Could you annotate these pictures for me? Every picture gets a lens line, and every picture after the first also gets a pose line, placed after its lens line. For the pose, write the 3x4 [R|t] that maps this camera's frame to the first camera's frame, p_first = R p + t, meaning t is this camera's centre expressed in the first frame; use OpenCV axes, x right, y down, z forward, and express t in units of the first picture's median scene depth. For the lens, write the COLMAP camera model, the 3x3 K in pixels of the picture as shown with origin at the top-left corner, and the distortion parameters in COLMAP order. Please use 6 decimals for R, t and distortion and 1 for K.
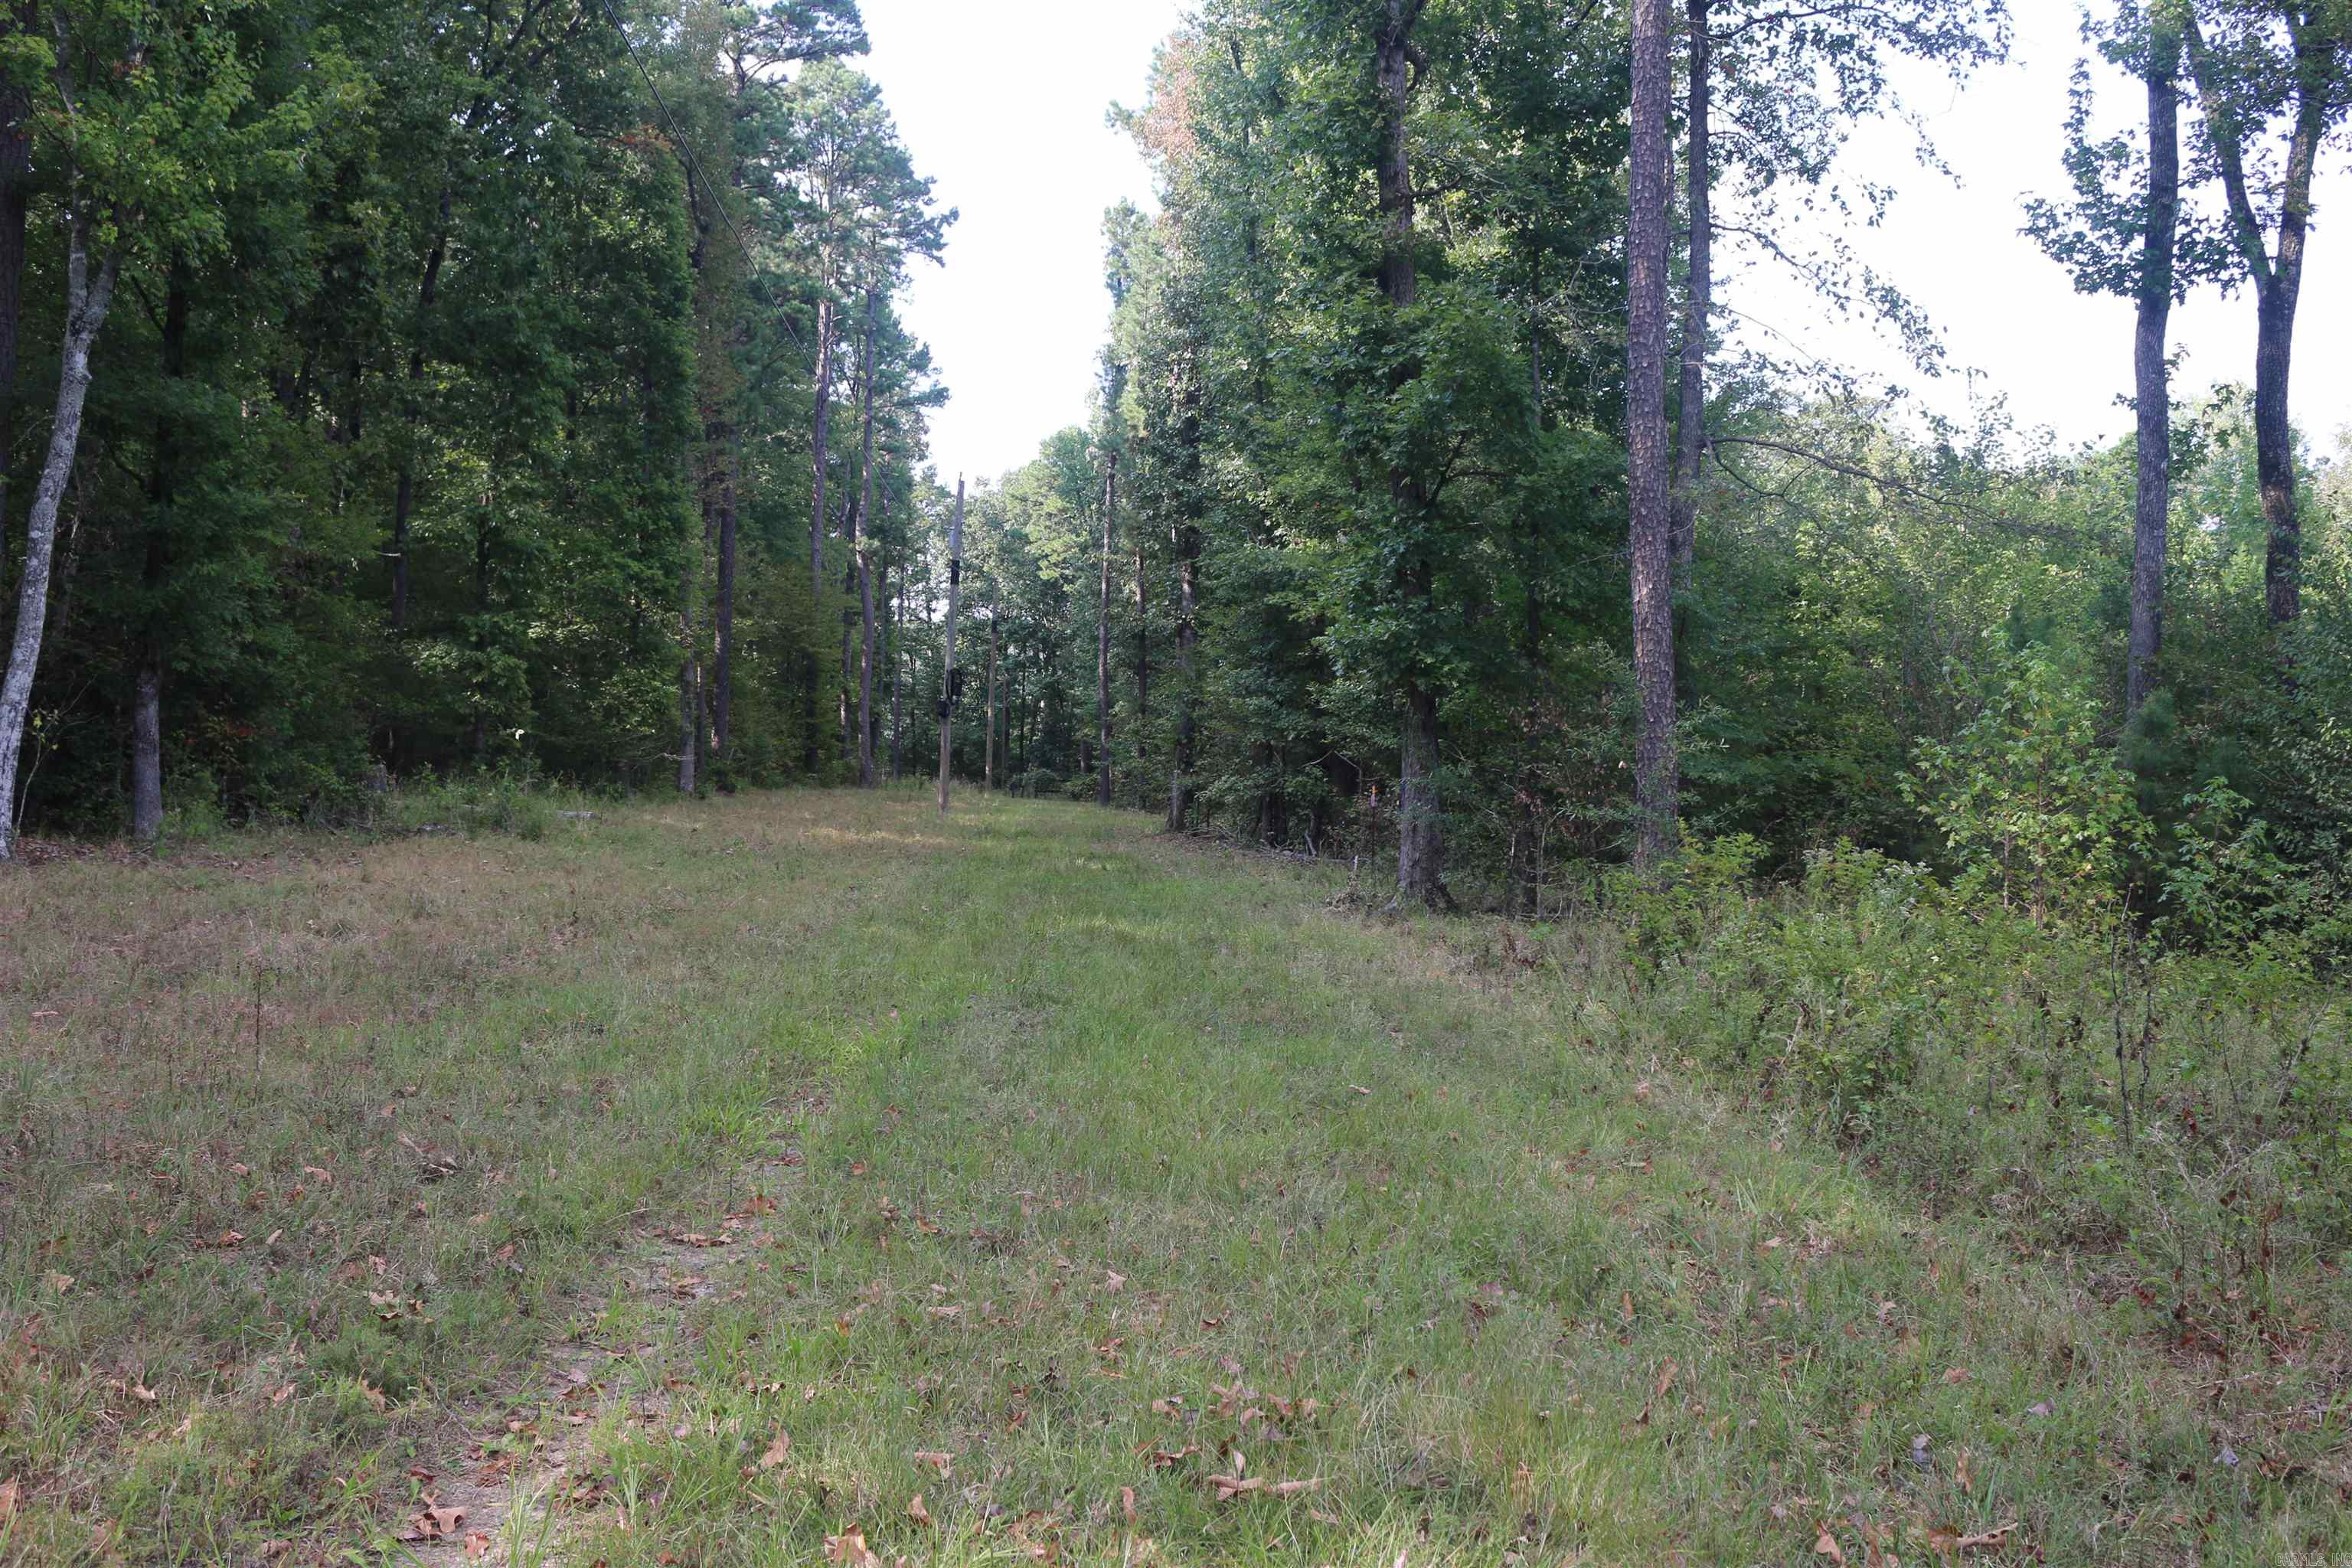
lens RADIAL K [[2308.9, 0, 1176.0], [0, 2308.9, 784.0], [0, 0, 1]] dist [-0.006099, -0.002183]
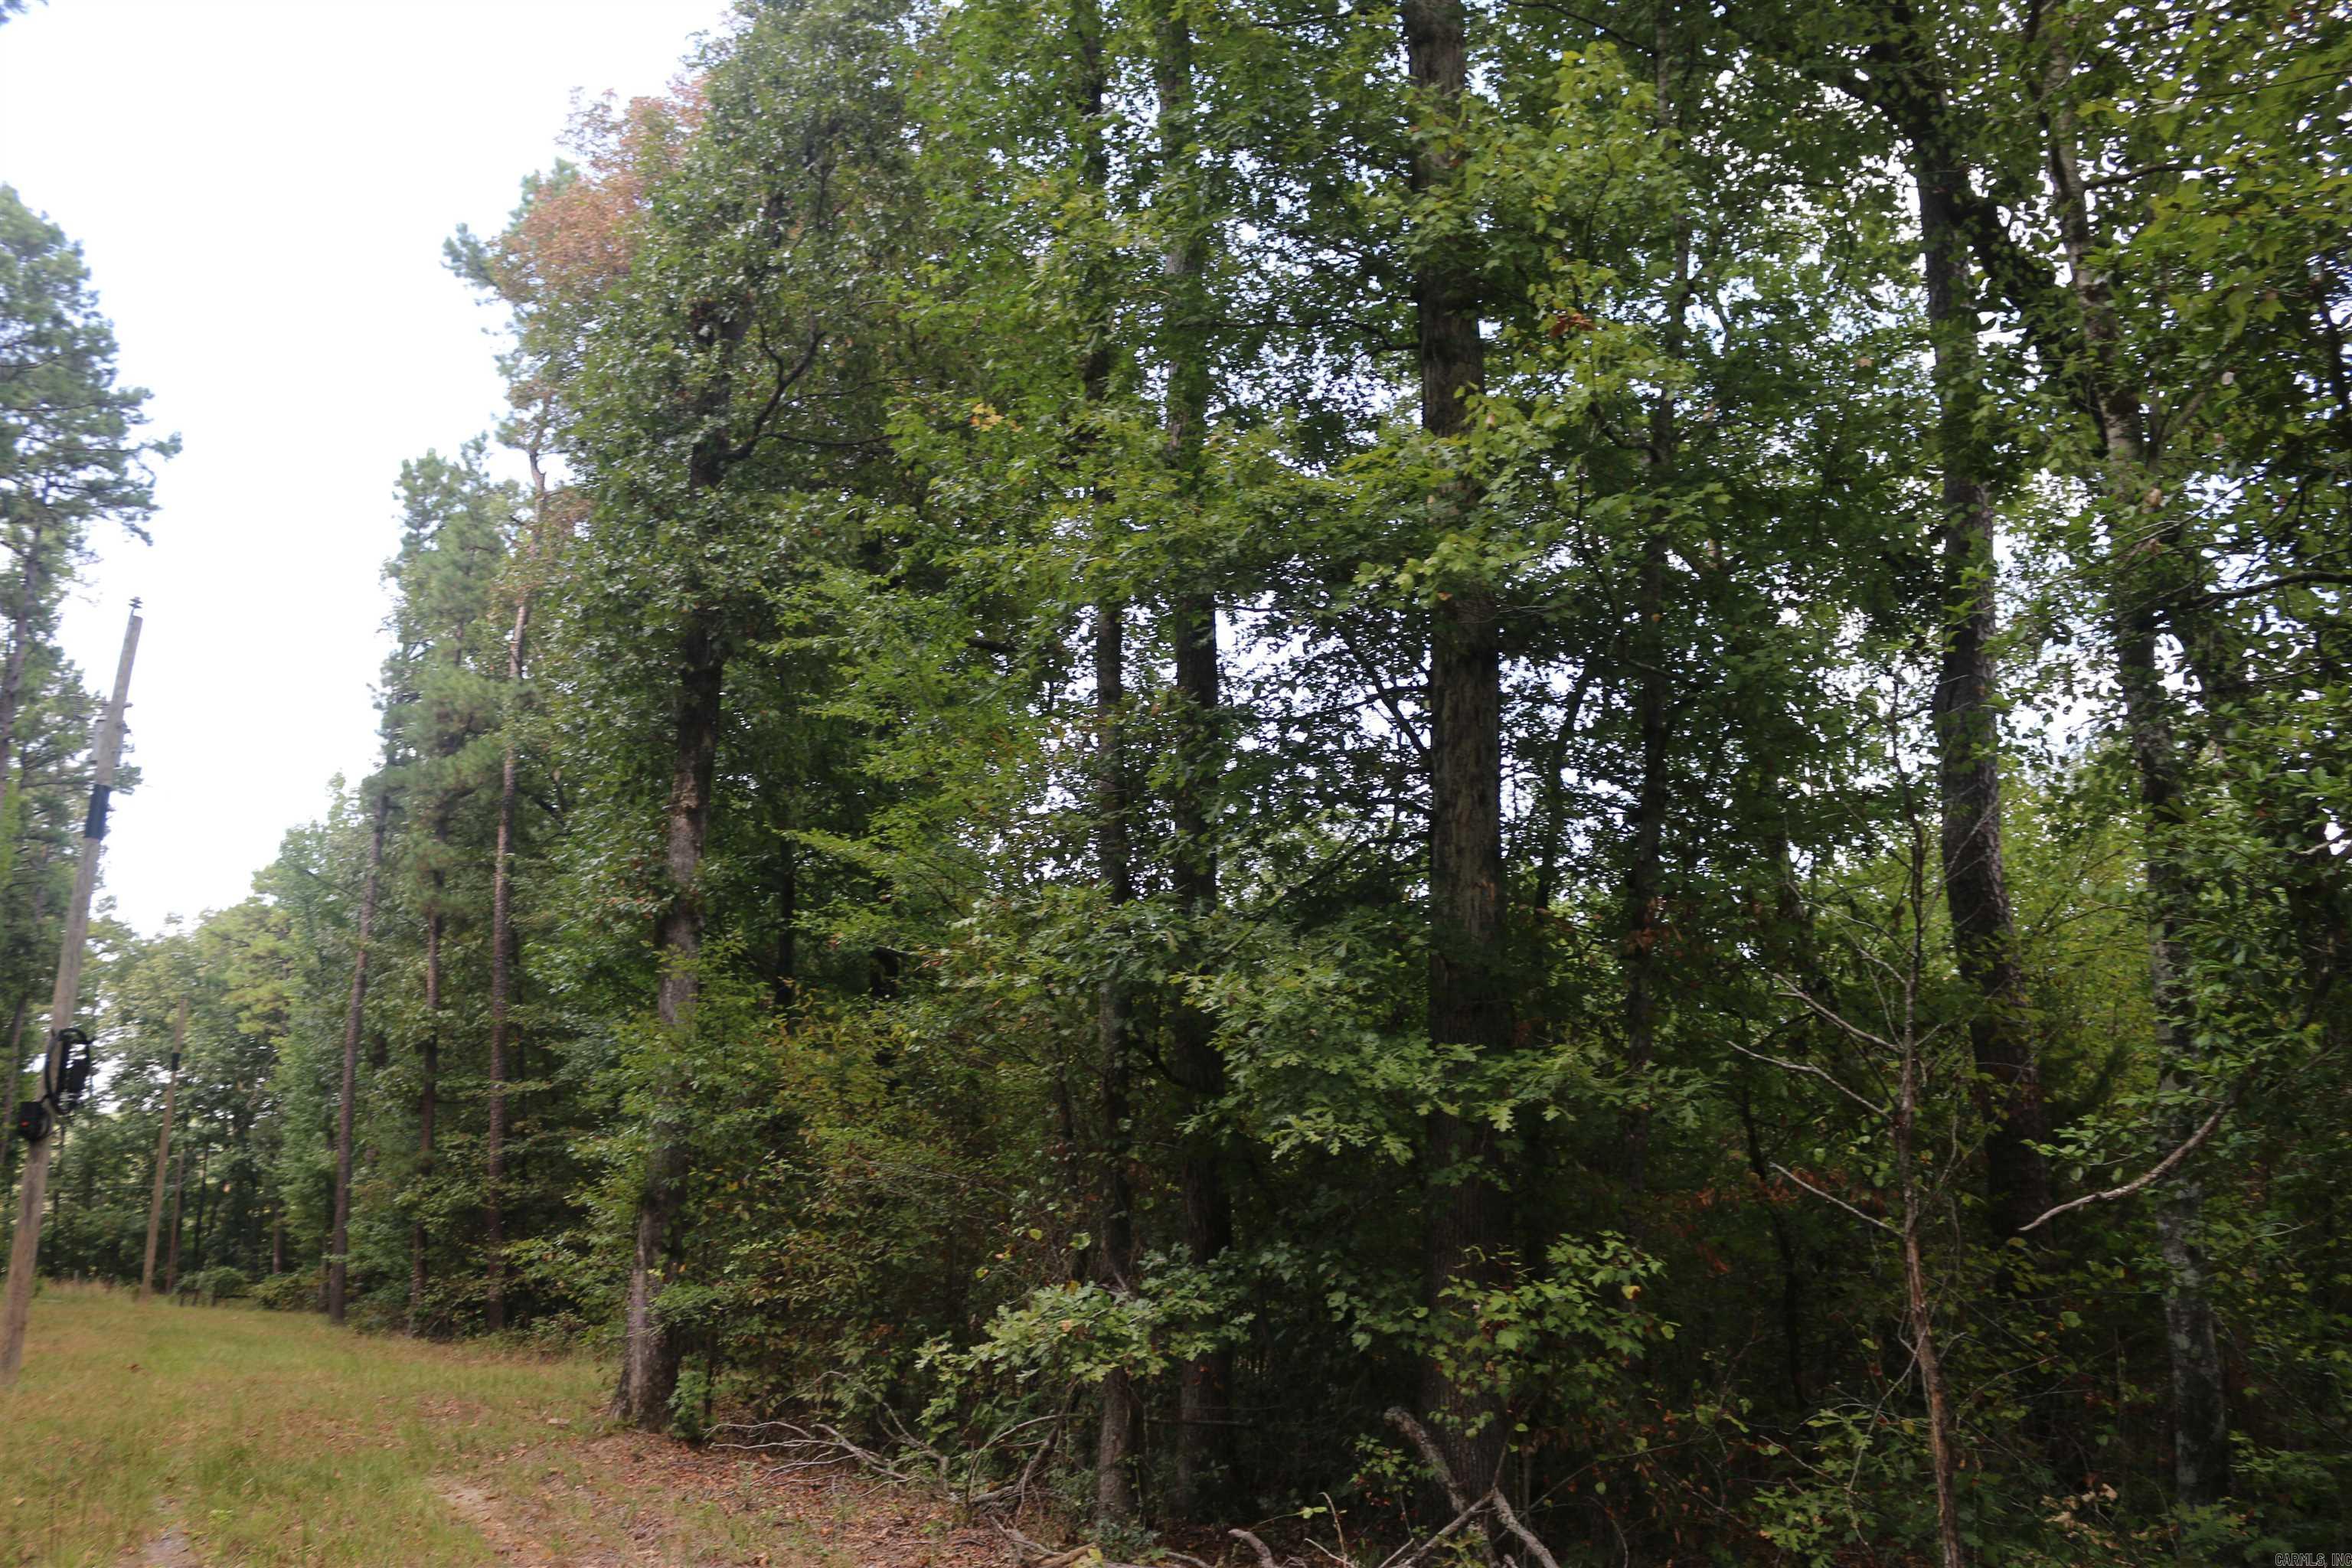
lens RADIAL K [[1949.1, 0, 1160.3], [0, 1949.1, 796.0], [0, 0, 1]] dist [-0.159230, 0.136826]
pose [[0.921350, 0.075724, 0.381288, -0.020507], [0.019982, 0.970322, -0.240991, -0.001633], [-0.388221, 0.229656, 0.892492, 0.271642]]
